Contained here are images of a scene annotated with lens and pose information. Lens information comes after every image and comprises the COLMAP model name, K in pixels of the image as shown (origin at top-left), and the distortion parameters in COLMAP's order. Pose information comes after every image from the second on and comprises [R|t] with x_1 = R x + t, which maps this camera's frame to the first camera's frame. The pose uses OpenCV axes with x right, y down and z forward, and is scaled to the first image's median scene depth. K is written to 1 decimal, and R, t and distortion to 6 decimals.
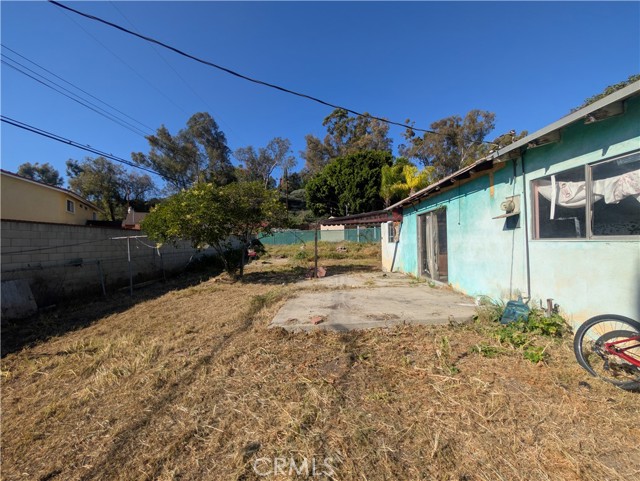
lens RADIAL K [[240.8, 0, 321.7], [0, 240.8, 240.8], [0, 0, 1]] dist [-0.001474, -0.000022]
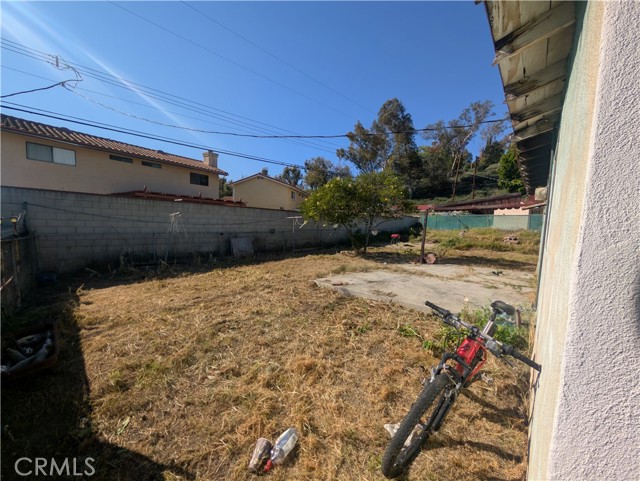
lens RADIAL K [[240.8, 0, 319.2], [0, 240.8, 238.8], [0, 0, 1]] dist [-0.001474, -0.000022]
pose [[0.729286, 0.090605, -0.678183, 0.041751], [-0.044929, 0.995396, 0.084671, -0.001703], [0.682732, -0.031280, 0.729999, -0.002946]]
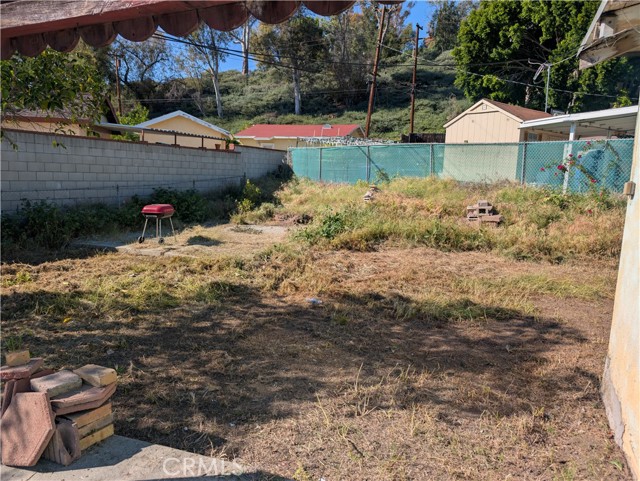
lens RADIAL K [[499.8, 0, 317.5], [0, 499.8, 242.1], [0, 0, 1]] dist [0.012810, -0.004011]
pose [[0.926349, 0.099723, -0.363225, 0.031067], [-0.048239, 0.987785, 0.148169, -0.001946], [0.373564, -0.119735, 0.919844, 0.105027]]
